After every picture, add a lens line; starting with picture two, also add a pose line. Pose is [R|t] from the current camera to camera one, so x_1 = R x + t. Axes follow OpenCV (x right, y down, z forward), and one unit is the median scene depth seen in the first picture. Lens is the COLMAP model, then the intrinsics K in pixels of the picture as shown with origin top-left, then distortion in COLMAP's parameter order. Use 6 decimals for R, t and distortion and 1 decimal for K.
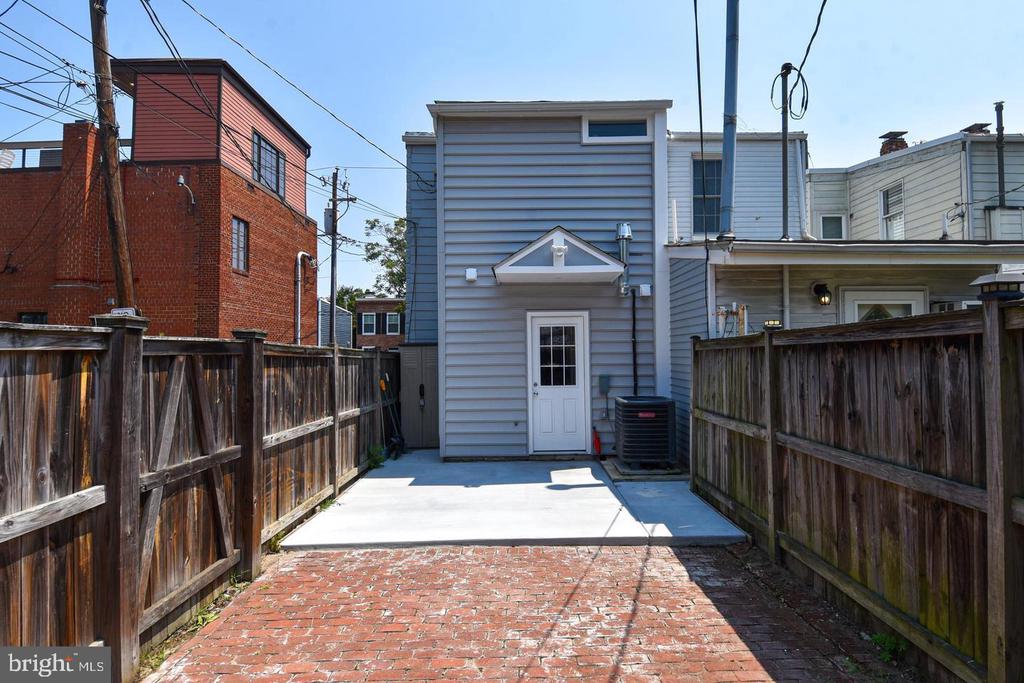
lens RADIAL K [[511.9, 0, 536.6], [0, 511.9, 340.7], [0, 0, 1]] dist [0.035322, -0.040373]
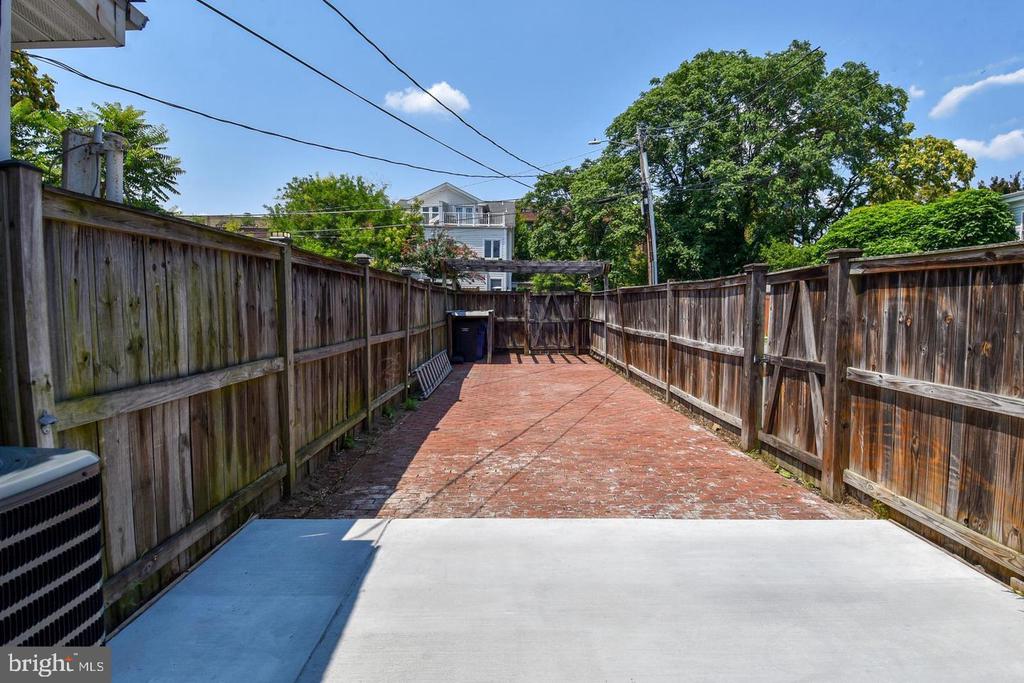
lens RADIAL K [[538.0, 0, 512.0], [0, 538.0, 341.5], [0, 0, 1]] dist [0.046989, -0.049948]
pose [[-0.999667, -0.008076, 0.024527, 0.026734], [-0.007474, 0.999671, 0.024534, 0.088072], [-0.024717, 0.024343, -0.999398, 1.375511]]
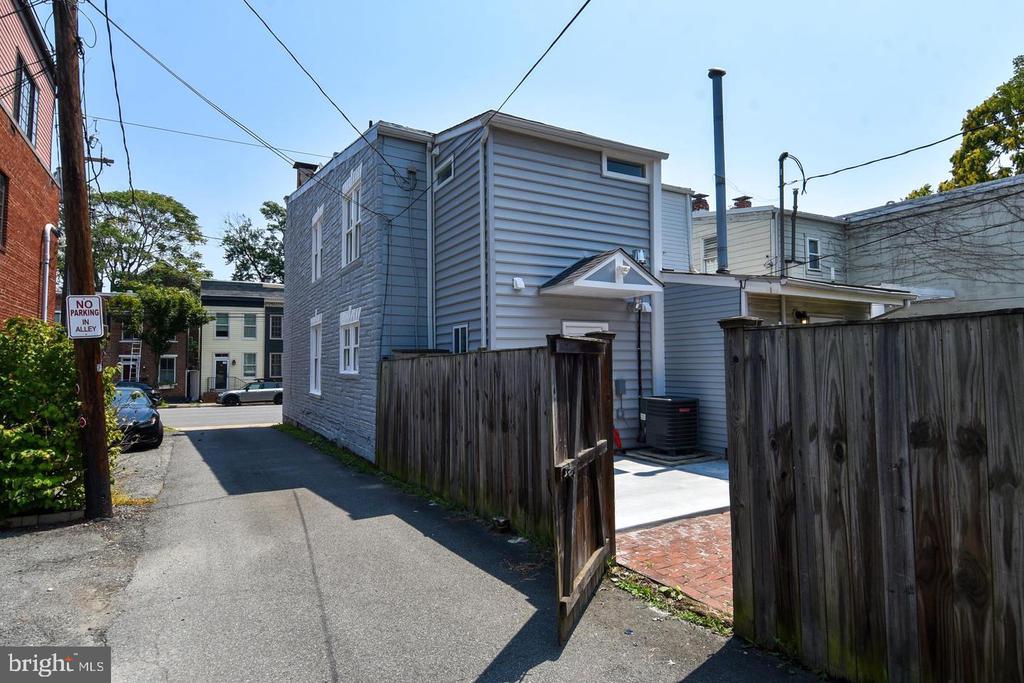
lens RADIAL K [[538.0, 0, 512.0], [0, 538.0, 341.5], [0, 0, 1]] dist [0.046989, -0.049948]
pose [[0.877024, 0.021723, 0.479956, -0.856784], [-0.010528, 0.999606, -0.026005, 0.021129], [-0.480332, 0.017754, 0.876907, 0.072221]]
